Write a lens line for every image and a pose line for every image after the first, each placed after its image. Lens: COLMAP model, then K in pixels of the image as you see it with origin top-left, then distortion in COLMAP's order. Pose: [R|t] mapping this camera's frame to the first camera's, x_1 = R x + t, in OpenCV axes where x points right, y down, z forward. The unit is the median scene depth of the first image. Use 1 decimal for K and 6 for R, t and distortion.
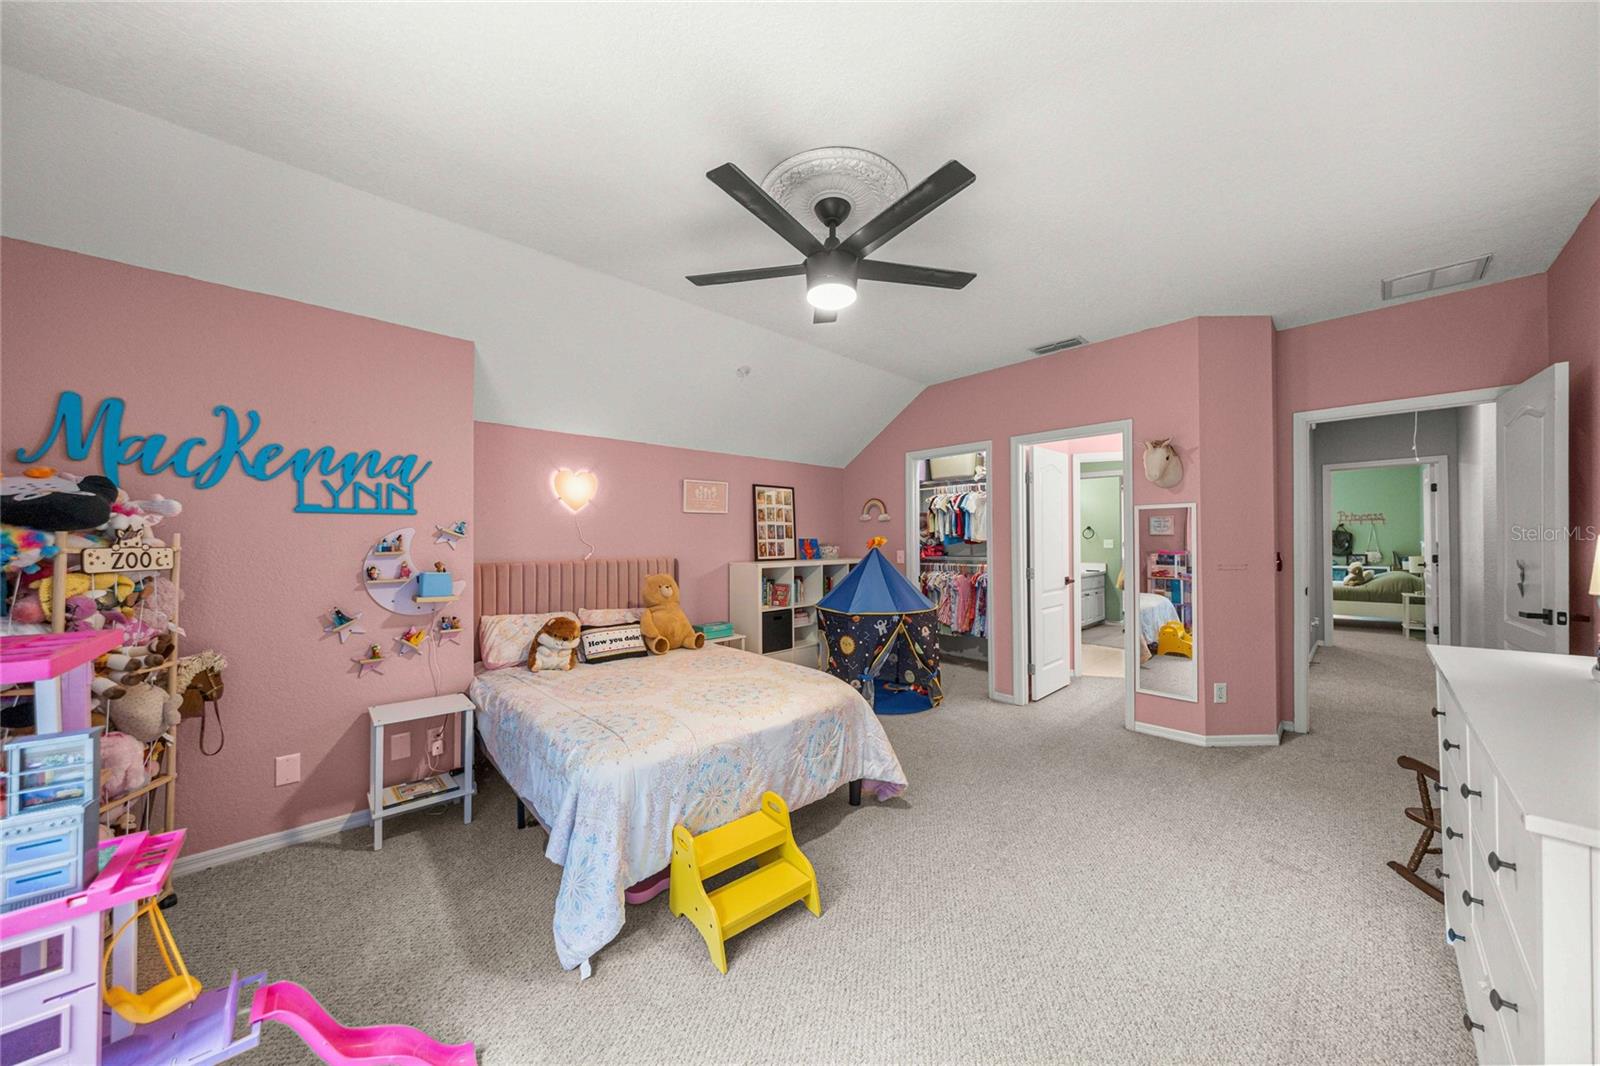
lens RADIAL K [[537.2, 0, 796.3], [0, 537.2, 535.5], [0, 0, 1]] dist [0.000802, -0.000040]
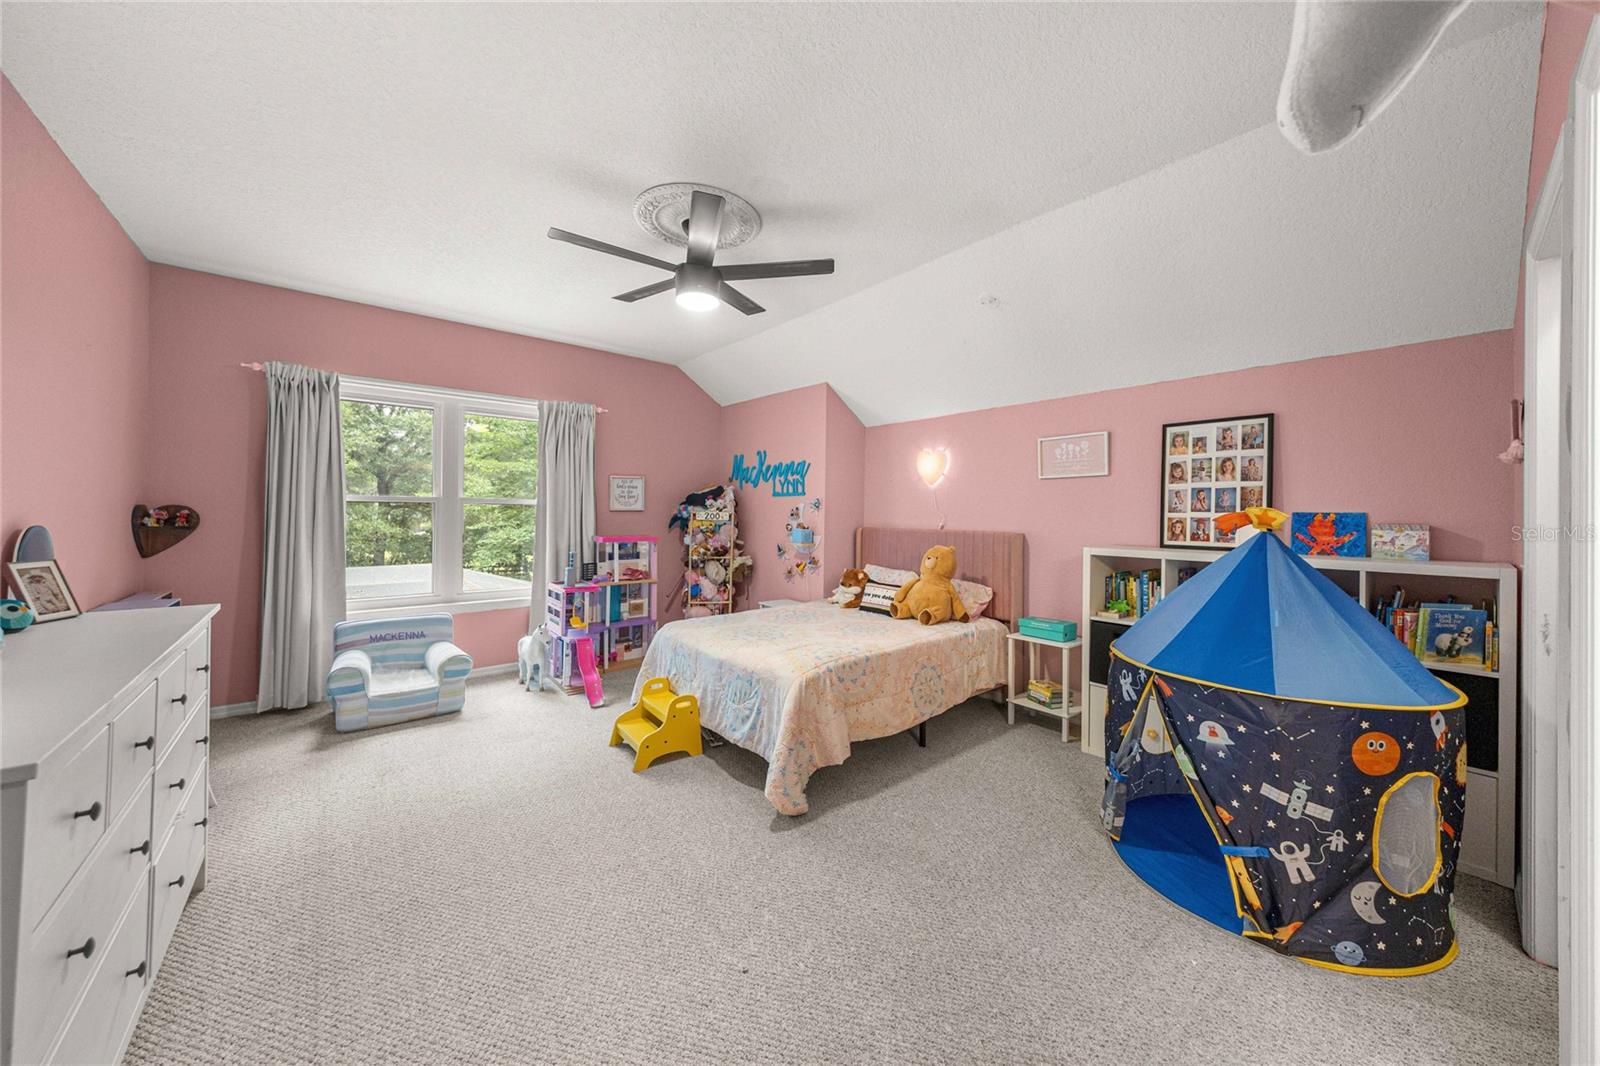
lens RADIAL K [[537.2, 0, 781.1], [0, 537.2, 509.9], [0, 0, 1]] dist [0.000802, -0.000040]
pose [[-0.063230, 0.000587, -0.997999, 0.734721], [-0.000918, 0.999999, 0.000646, 0.005577], [0.997999, 0.000957, -0.063229, 0.751636]]
